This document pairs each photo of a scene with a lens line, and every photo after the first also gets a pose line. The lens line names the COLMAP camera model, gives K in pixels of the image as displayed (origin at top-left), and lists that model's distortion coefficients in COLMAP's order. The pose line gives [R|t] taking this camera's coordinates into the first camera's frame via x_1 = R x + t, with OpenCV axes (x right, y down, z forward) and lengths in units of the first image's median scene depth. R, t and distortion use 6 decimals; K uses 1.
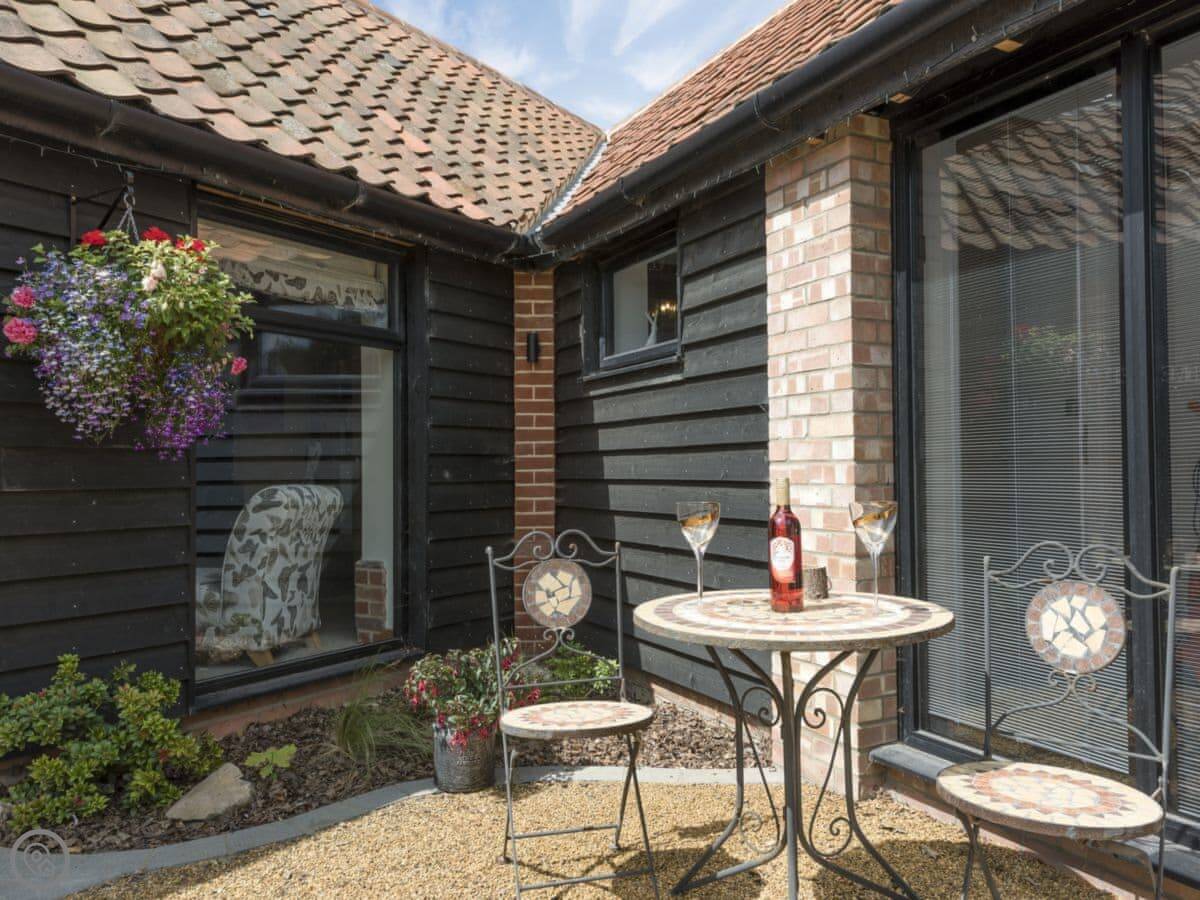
lens RADIAL K [[829.9, 0, 602.0], [0, 829.9, 471.4], [0, 0, 1]] dist [0.029468, -0.002053]
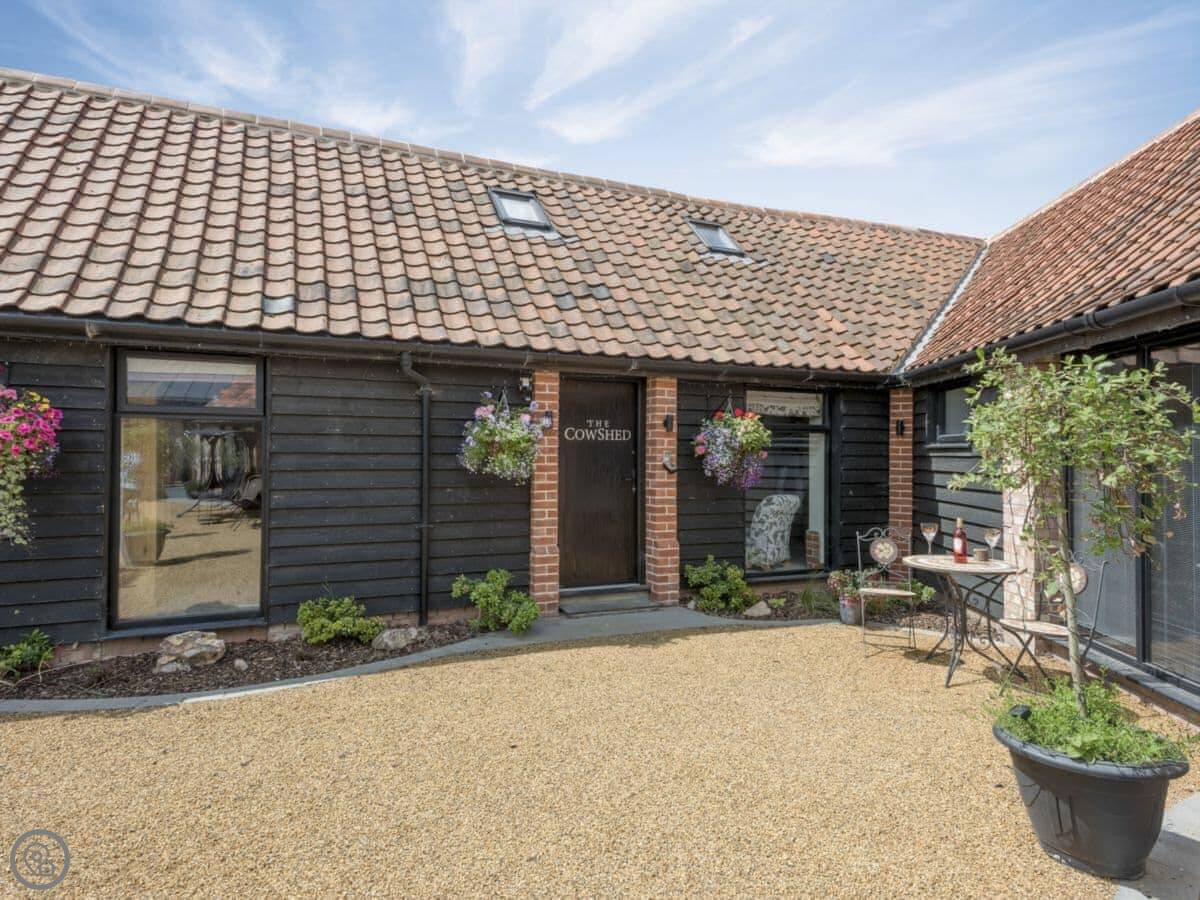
lens RADIAL K [[612.8, 0, 600.0], [0, 612.8, 450.0], [0, 0, 1]] dist [0.046414, 0.000393]
pose [[0.824835, 0.004184, -0.565358, 0.185175], [-0.010412, 0.999915, -0.007791, -0.091550], [0.565277, 0.012313, 0.824809, -0.697659]]
